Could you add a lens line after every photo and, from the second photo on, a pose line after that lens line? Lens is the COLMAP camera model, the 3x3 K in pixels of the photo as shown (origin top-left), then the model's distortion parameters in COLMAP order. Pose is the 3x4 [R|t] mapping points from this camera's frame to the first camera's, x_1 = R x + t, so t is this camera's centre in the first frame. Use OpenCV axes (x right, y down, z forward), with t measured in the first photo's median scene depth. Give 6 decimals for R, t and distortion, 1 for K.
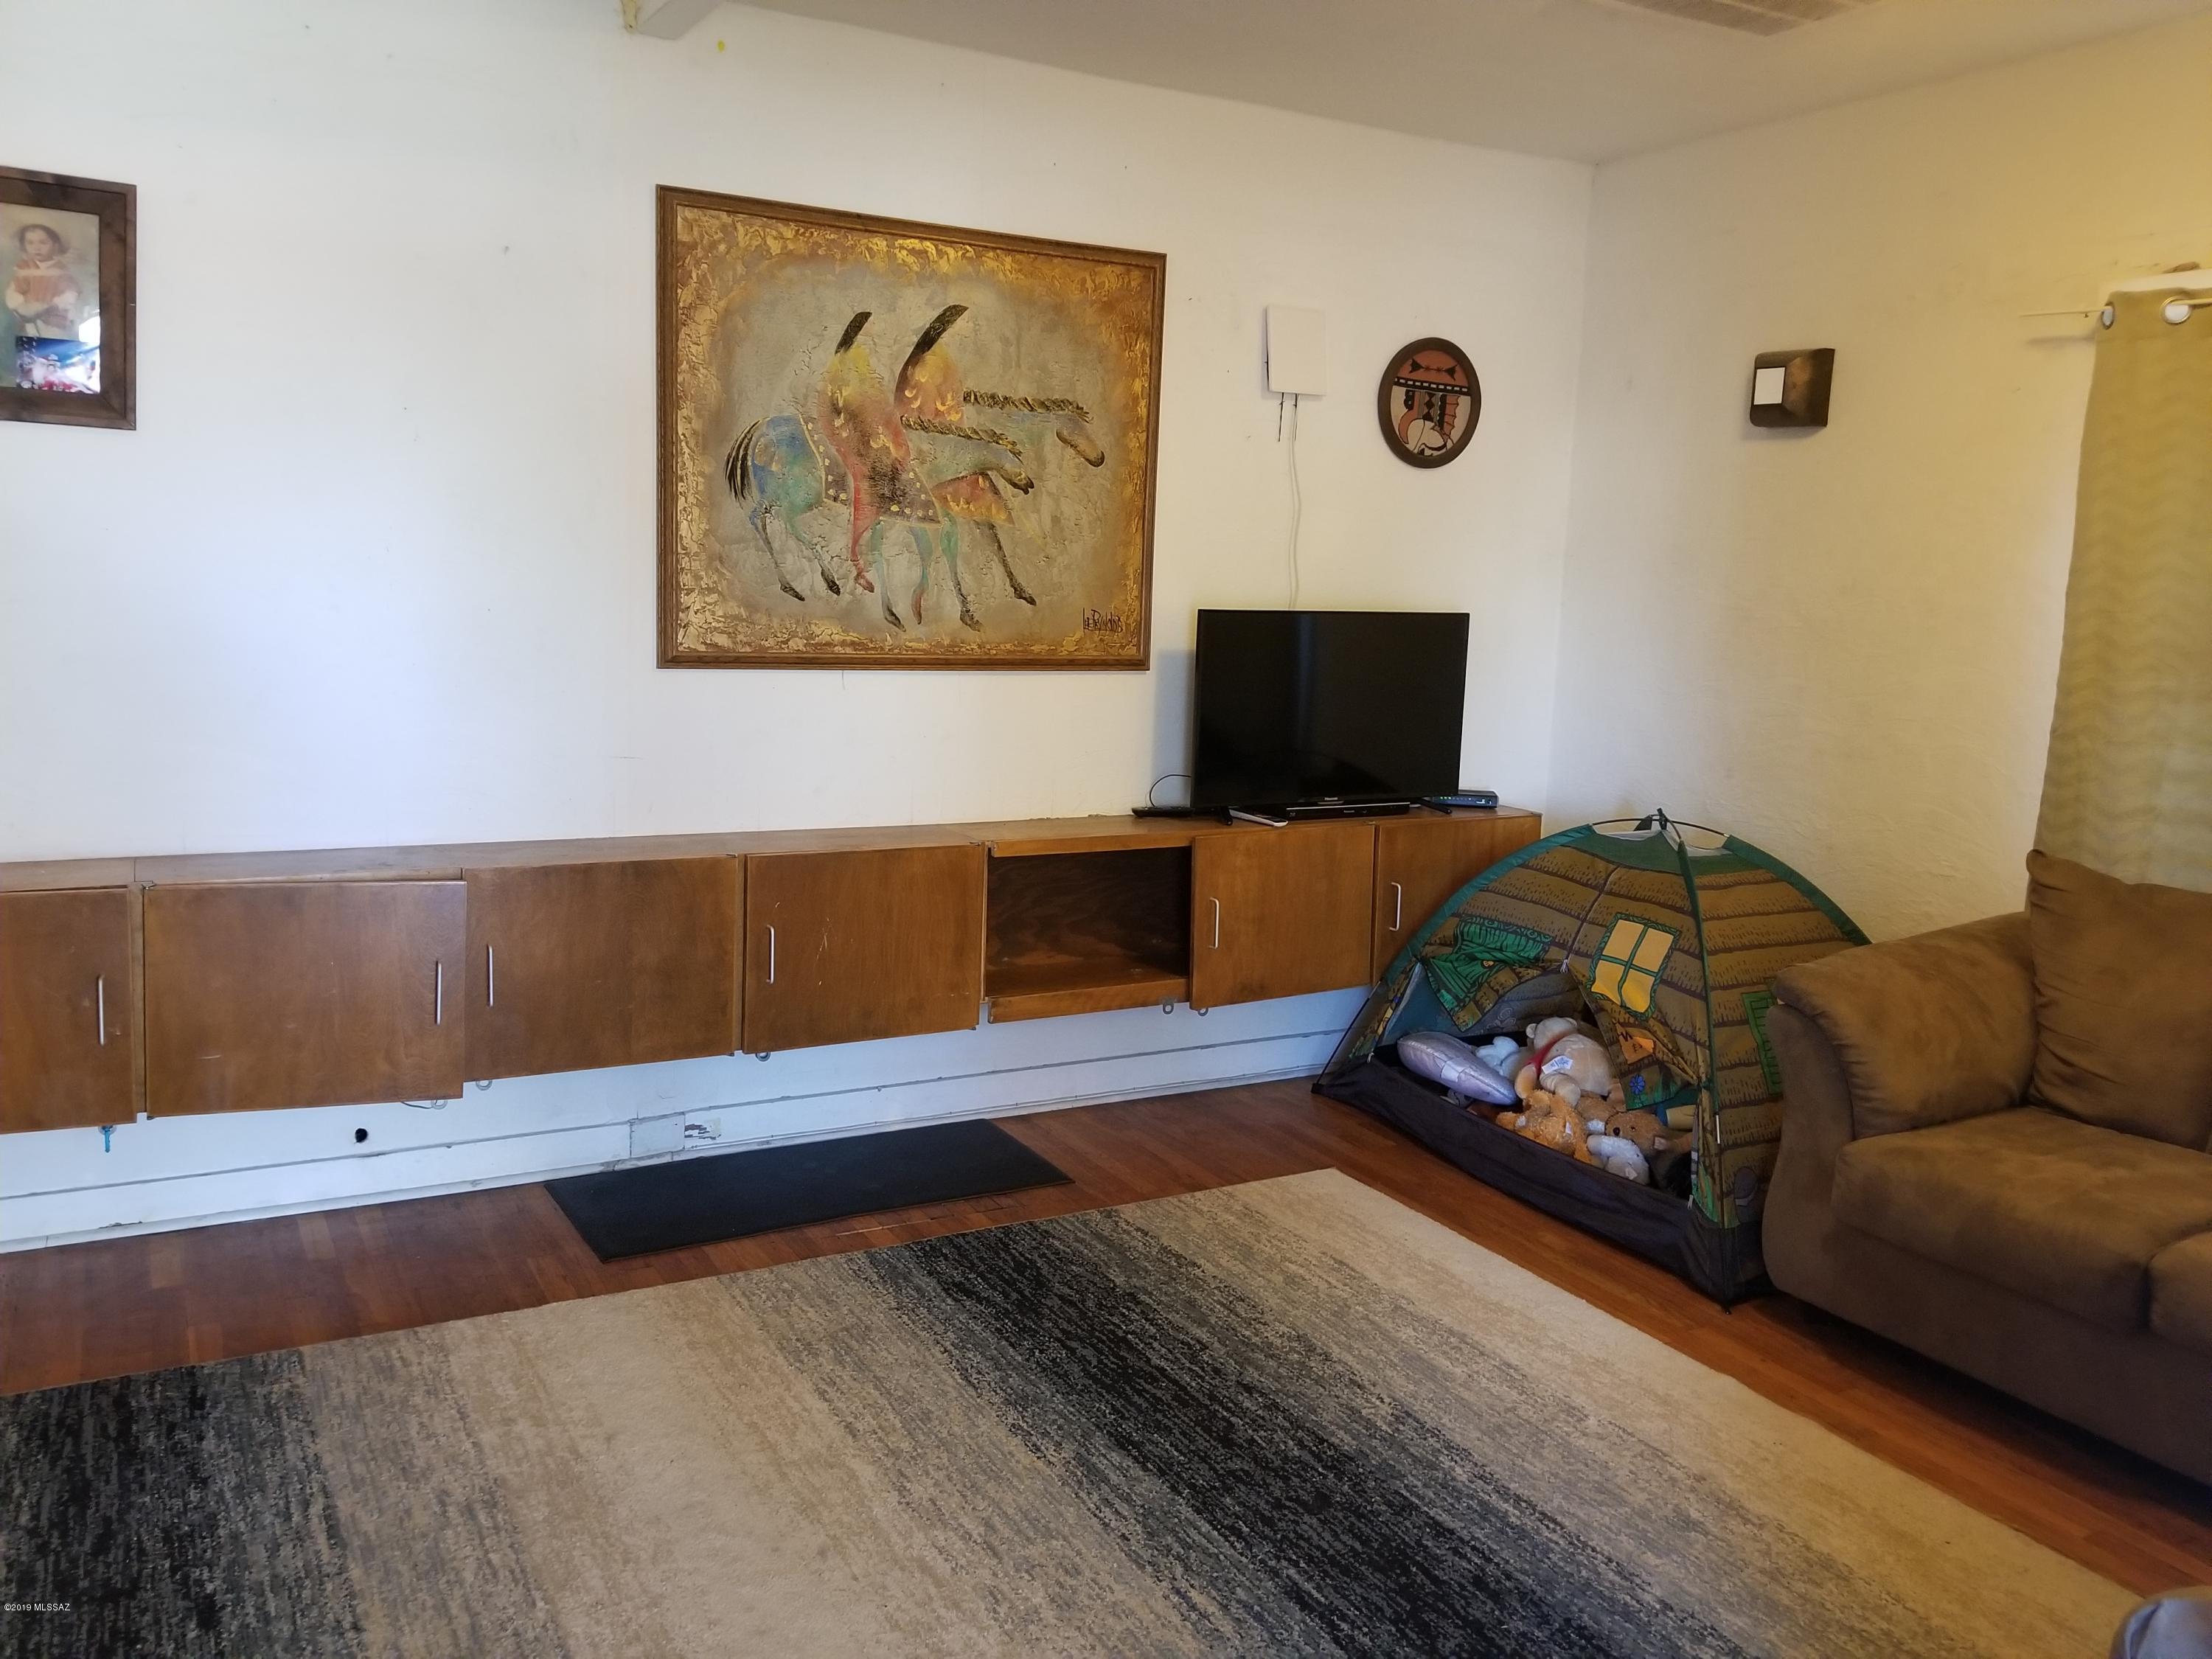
lens RADIAL K [[1730.9, 0, 1035.7], [0, 1730.9, 791.4], [0, 0, 1]] dist [0.052443, -0.081099]
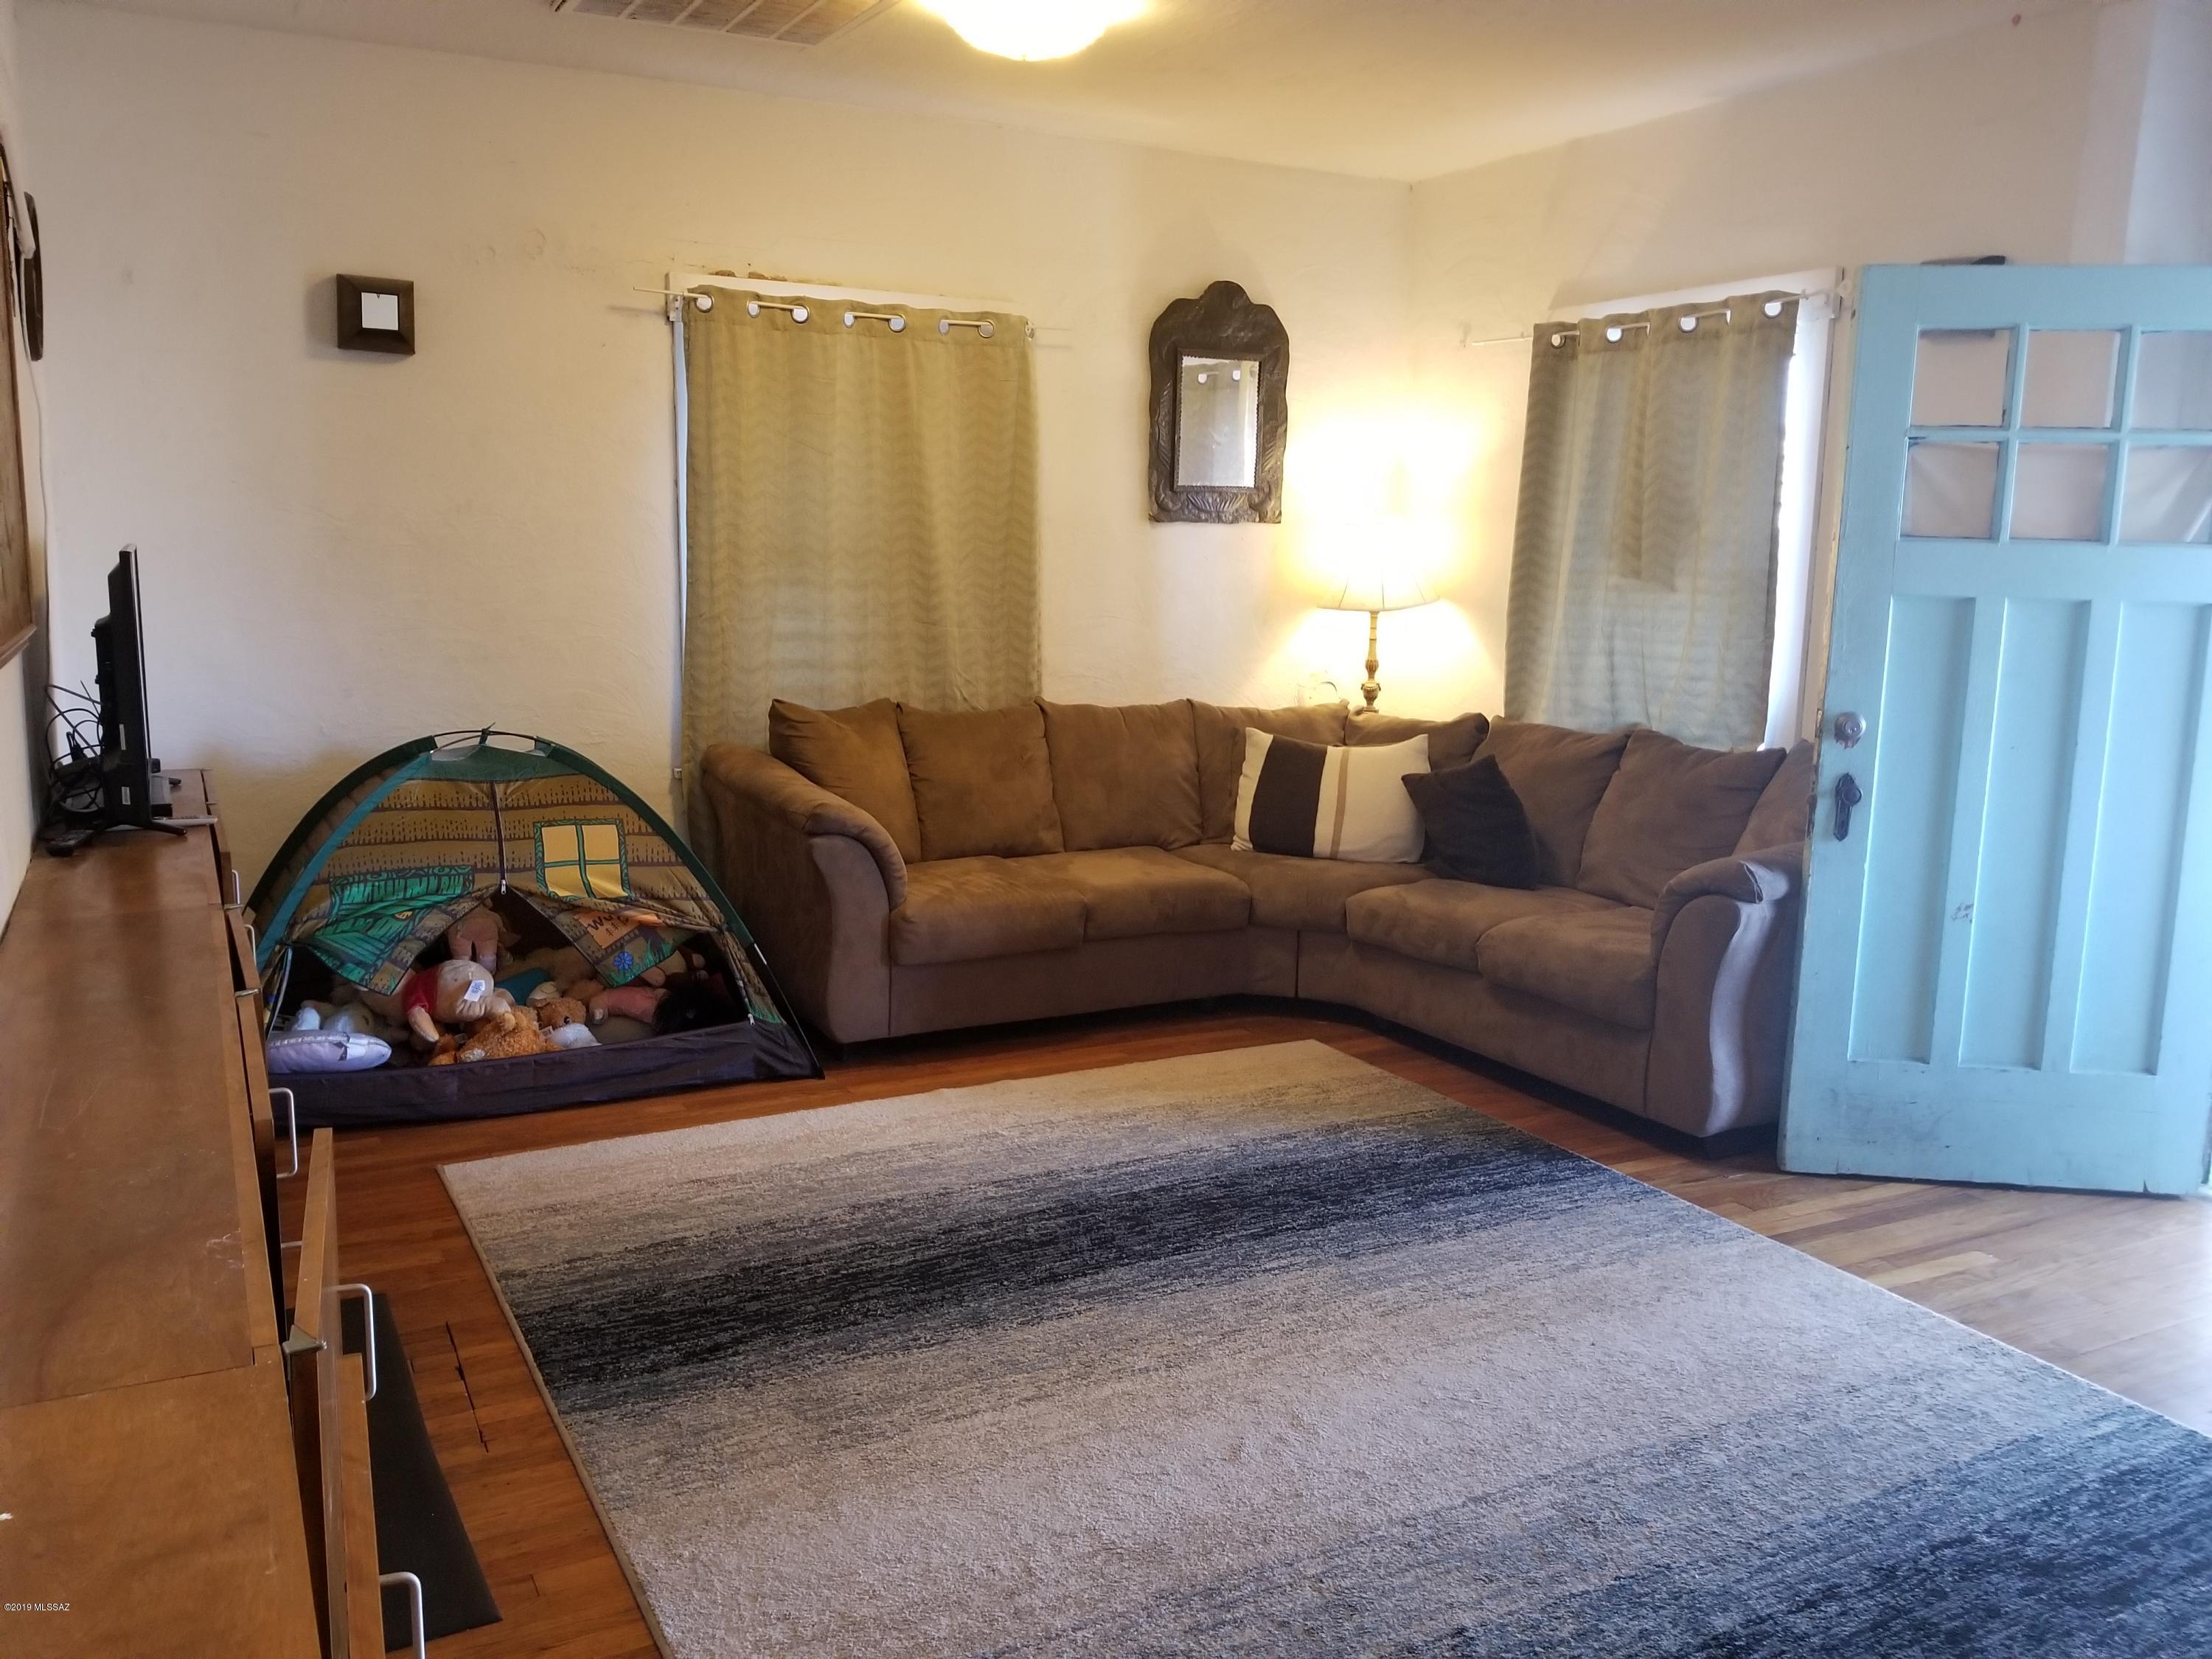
lens RADIAL K [[1730.9, 0, 1098.3], [0, 1730.9, 840.2], [0, 0, 1]] dist [0.052443, -0.081099]
pose [[-0.004574, -0.207796, 0.978162, -0.880782], [0.117931, 0.971234, 0.206875, -0.123403], [-0.993011, 0.116302, 0.020063, 0.796017]]
